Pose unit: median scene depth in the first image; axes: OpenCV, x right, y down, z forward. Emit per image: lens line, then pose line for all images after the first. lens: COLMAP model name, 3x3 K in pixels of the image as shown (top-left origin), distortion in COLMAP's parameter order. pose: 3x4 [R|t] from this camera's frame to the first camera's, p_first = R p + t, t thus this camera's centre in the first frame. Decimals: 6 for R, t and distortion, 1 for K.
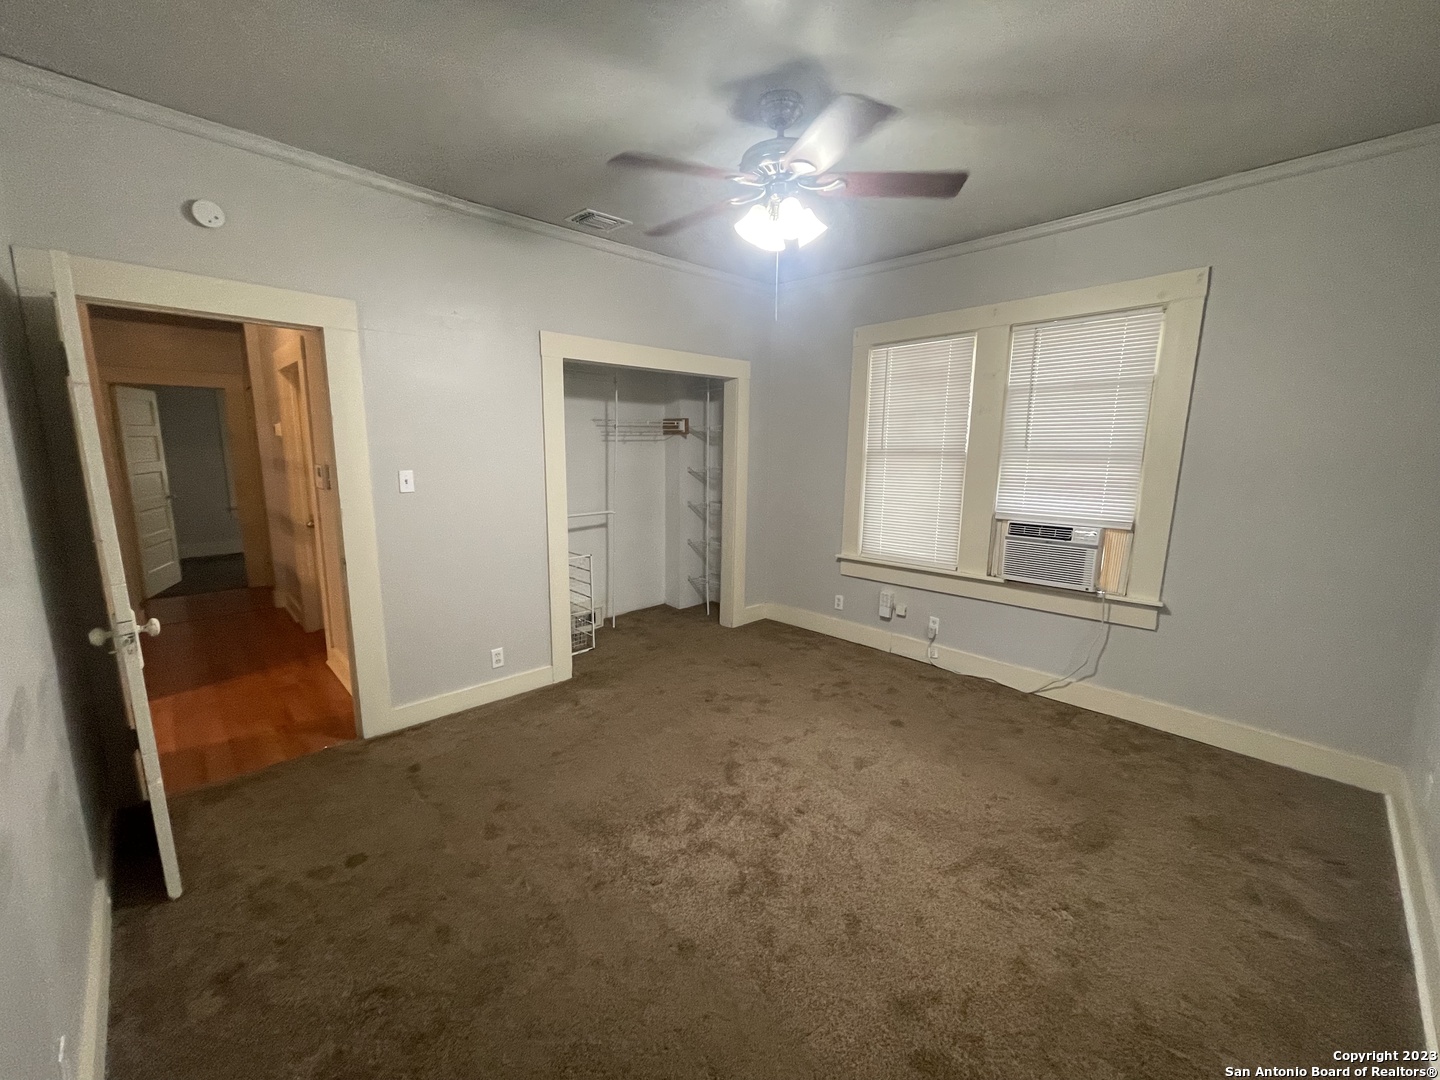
lens RADIAL K [[579.6, 0, 720.0], [0, 579.6, 540.0], [0, 0, 1]] dist [-0.001322, -0.000144]
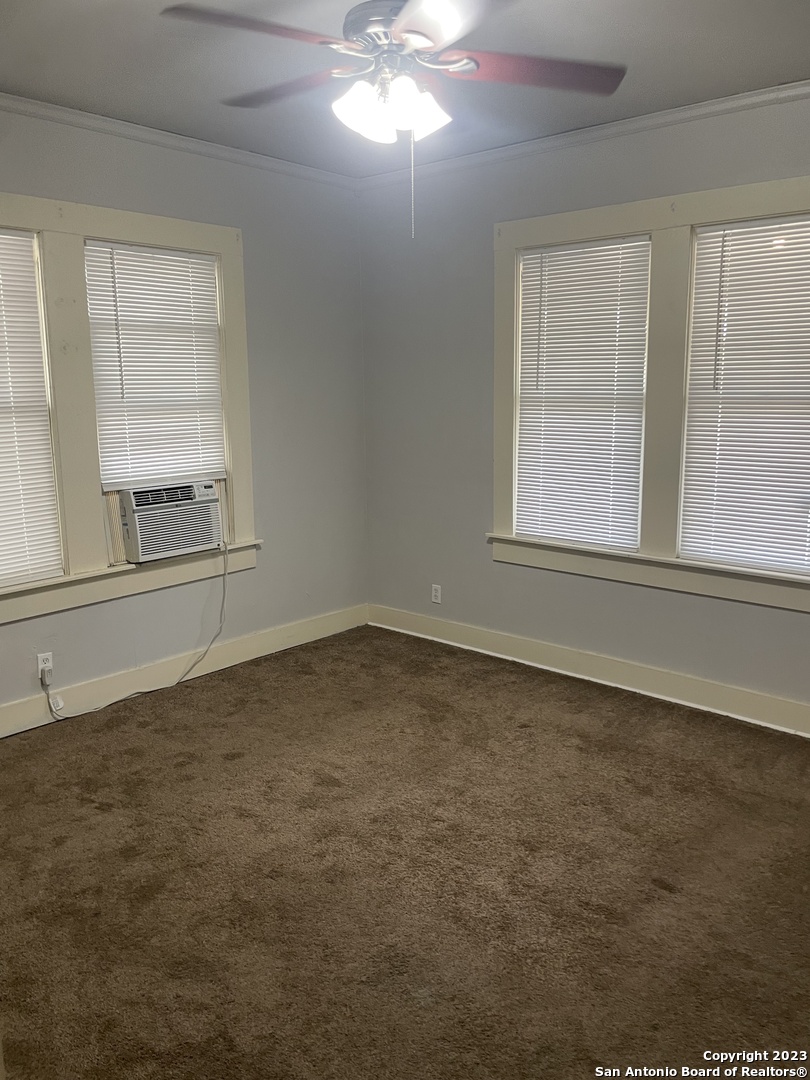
lens RADIAL K [[820.2, 0, 405.3], [0, 820.2, 554.0], [0, 0, 1]] dist [0.062807, -0.065025]
pose [[-0.087372, -0.196942, 0.976514, -0.730075], [0.172700, 0.962425, 0.209553, -0.133466], [-0.981092, 0.186954, -0.050077, 0.768844]]
